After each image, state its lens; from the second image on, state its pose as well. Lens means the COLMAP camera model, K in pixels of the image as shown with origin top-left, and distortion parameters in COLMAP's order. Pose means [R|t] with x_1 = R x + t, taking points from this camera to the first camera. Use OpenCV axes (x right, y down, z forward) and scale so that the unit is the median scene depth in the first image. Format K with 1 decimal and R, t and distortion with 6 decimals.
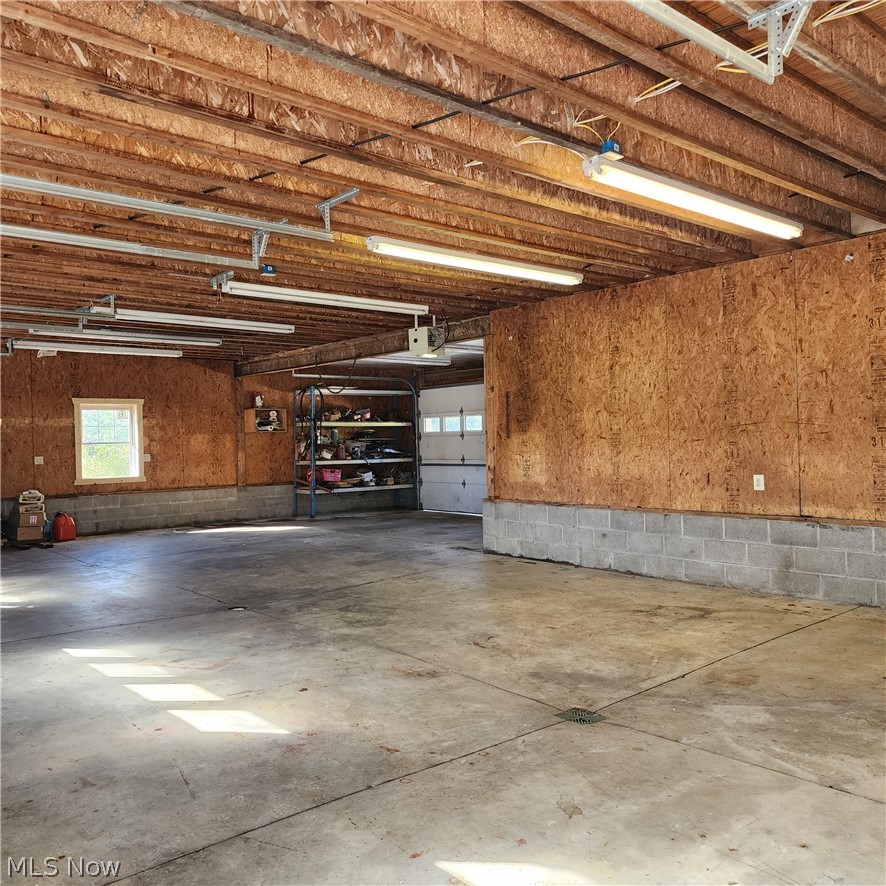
lens RADIAL K [[777.4, 0, 443.0], [0, 777.4, 443.0], [0, 0, 1]] dist [0.003951, -0.002548]
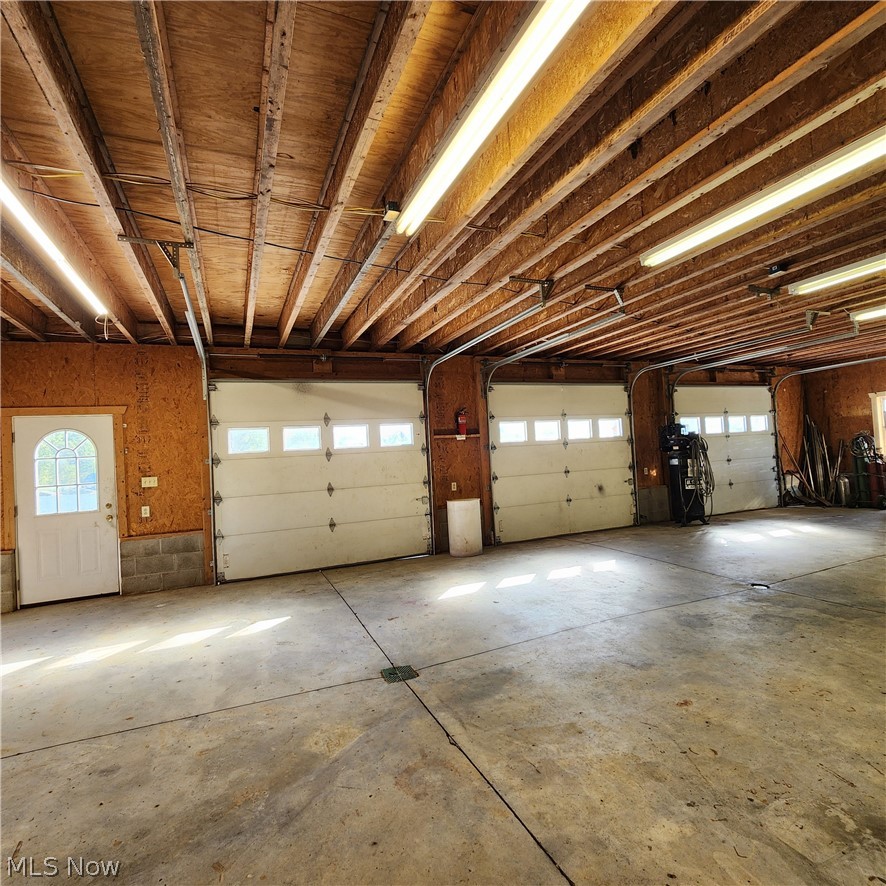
lens RADIAL K [[509.8, 0, 443.0], [0, 509.8, 443.0], [0, 0, 1]] dist [-0.002258, -0.000578]
pose [[-0.319976, 0.020870, -0.947196, 0.924357], [0.059842, 0.998206, 0.001778, -0.034037], [0.945534, -0.056113, -0.320651, 1.314738]]
